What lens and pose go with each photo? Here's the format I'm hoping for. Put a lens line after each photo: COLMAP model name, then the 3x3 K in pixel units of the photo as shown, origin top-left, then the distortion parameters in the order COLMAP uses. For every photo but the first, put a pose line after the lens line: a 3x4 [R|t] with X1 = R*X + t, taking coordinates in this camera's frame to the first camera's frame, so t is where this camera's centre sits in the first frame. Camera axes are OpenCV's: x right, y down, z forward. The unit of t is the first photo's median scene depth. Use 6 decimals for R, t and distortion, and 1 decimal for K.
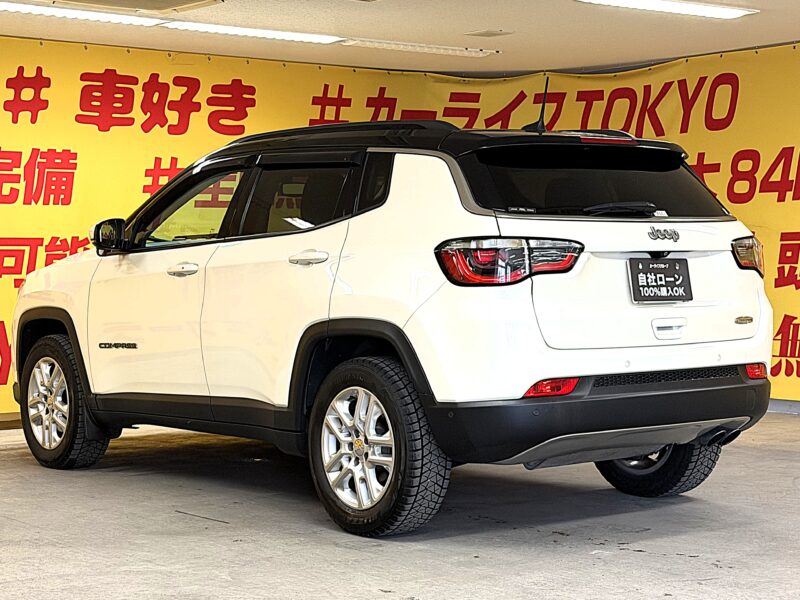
lens RADIAL K [[1570.3, 0, 399.1], [0, 1570.3, 331.4], [0, 0, 1]] dist [0.137038, 0.000000]
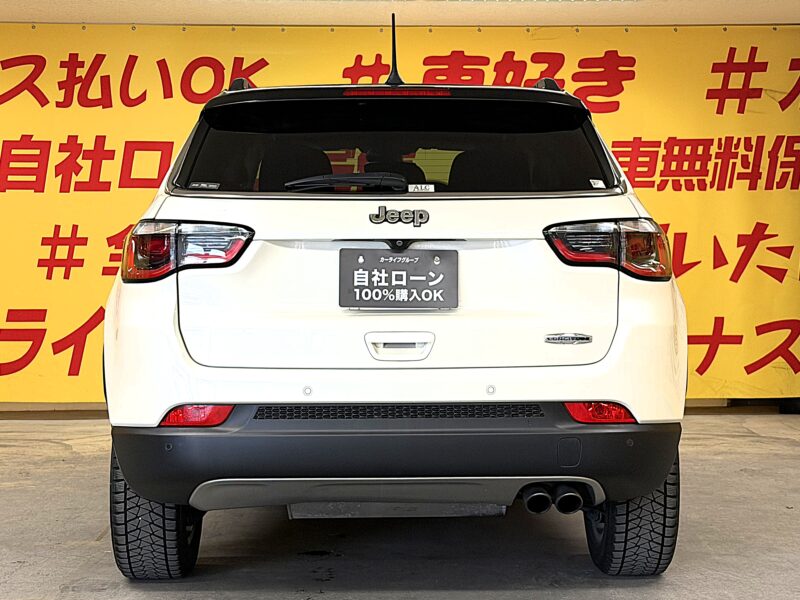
lens RADIAL K [[1485.6, 0, 407.2], [0, 1485.6, 295.8], [0, 0, 1]] dist [0.151554, 0.000000]
pose [[0.803180, 0.025456, -0.595192, 0.344909], [-0.034198, 0.999409, -0.003403, -0.013409], [0.594753, 0.023088, 0.803577, 0.265652]]
